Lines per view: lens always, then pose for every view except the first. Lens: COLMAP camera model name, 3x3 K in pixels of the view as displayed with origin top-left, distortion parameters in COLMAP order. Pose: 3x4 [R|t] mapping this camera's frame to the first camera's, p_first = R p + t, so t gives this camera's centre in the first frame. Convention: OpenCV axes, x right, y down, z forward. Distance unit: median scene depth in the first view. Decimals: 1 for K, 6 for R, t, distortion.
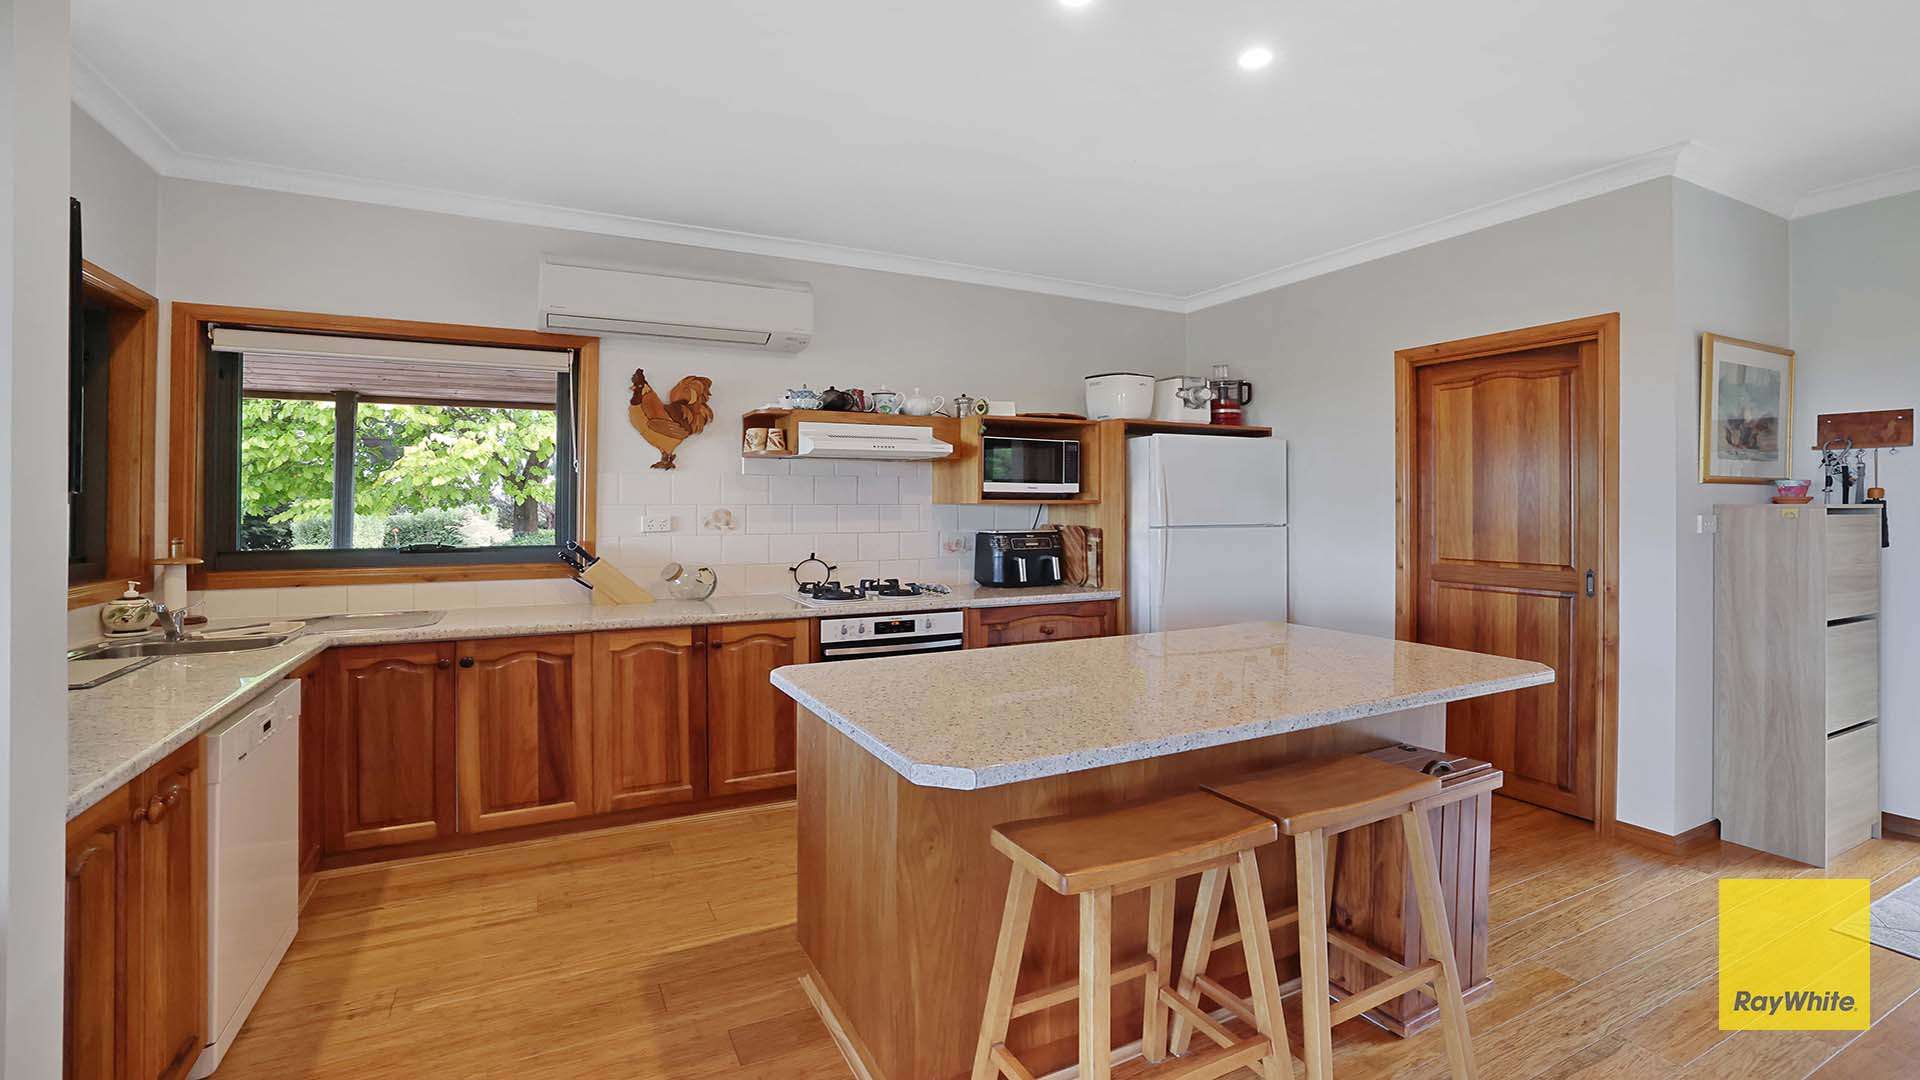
lens RADIAL K [[829.2, 0, 950.5], [0, 829.2, 491.0], [0, 0, 1]] dist [-0.050315, 0.020610]
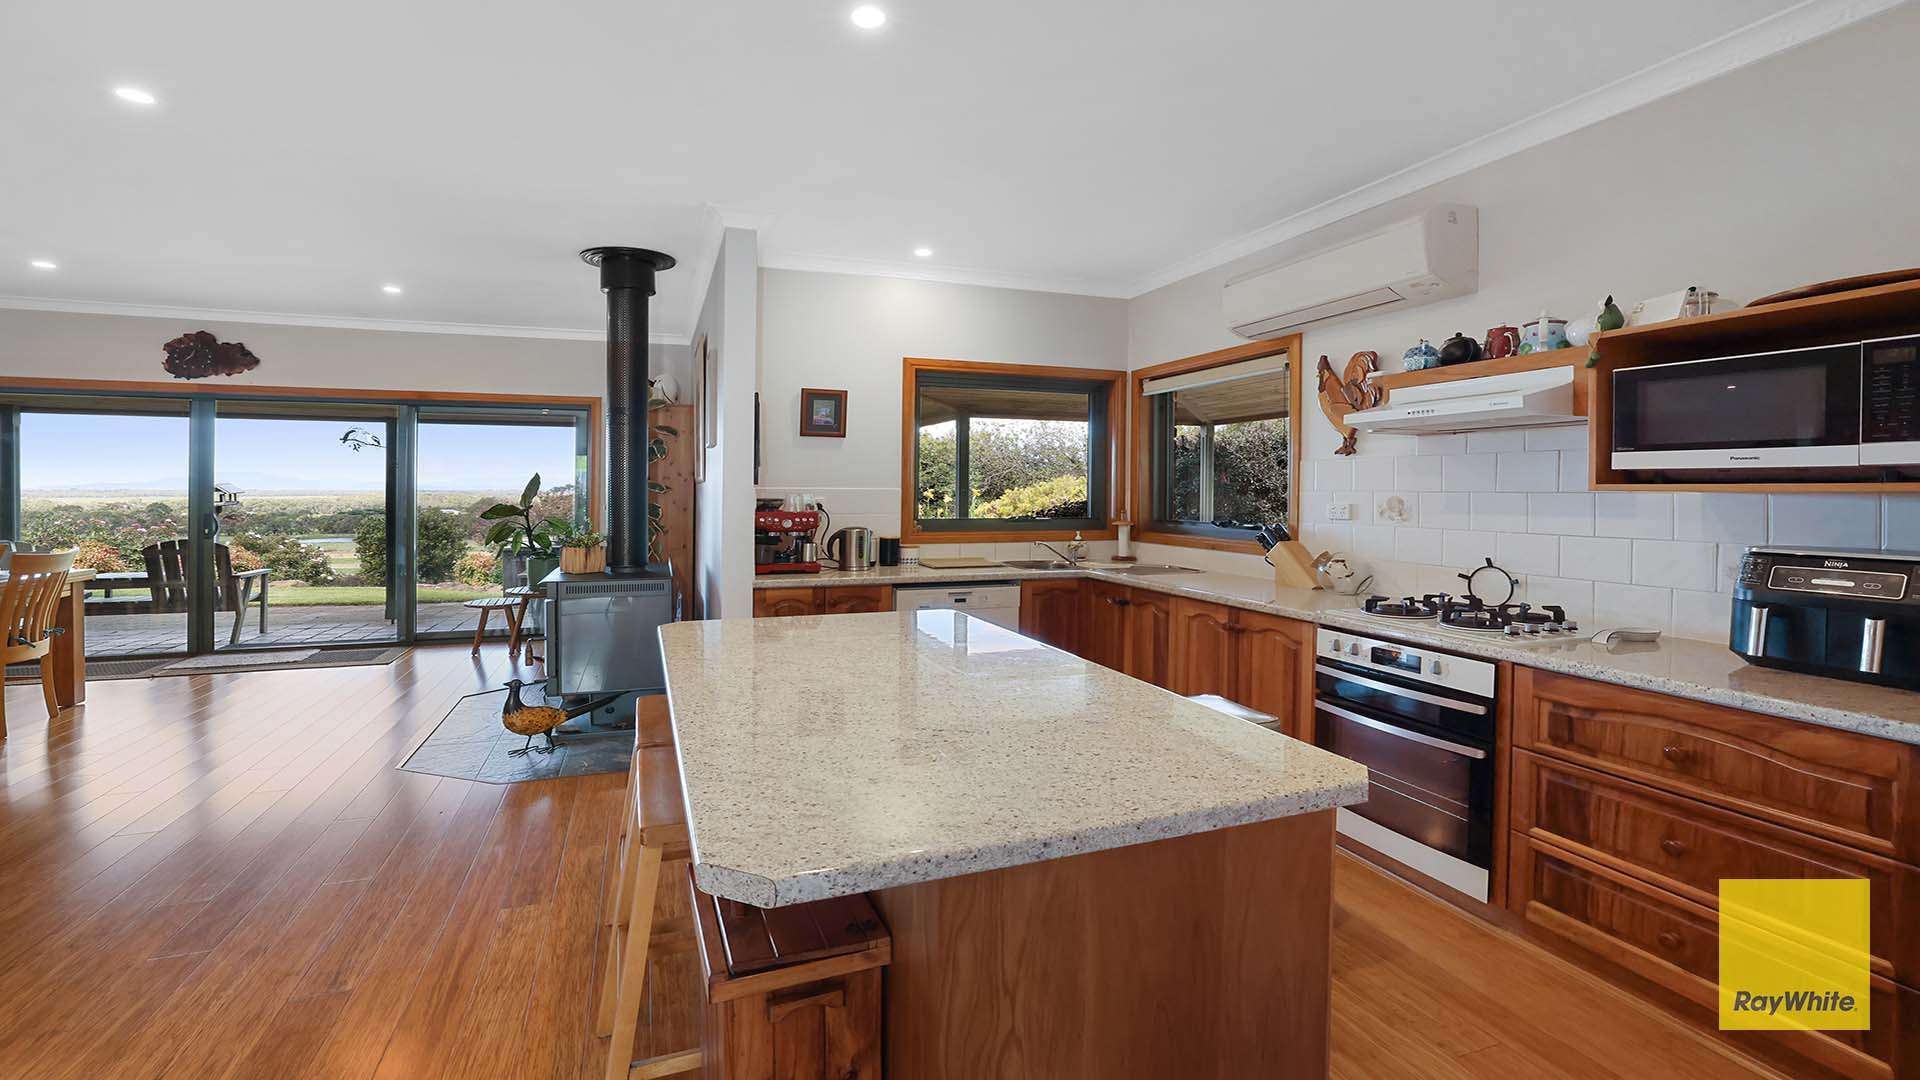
lens RADIAL K [[829.2, 0, 950.5], [0, 829.2, 491.0], [0, 0, 1]] dist [-0.050315, 0.020610]
pose [[-0.106776, 0.001450, -0.994282, 0.661447], [0.007636, 0.999971, 0.000638, 0.012144], [0.994254, -0.007524, -0.106784, 0.660720]]
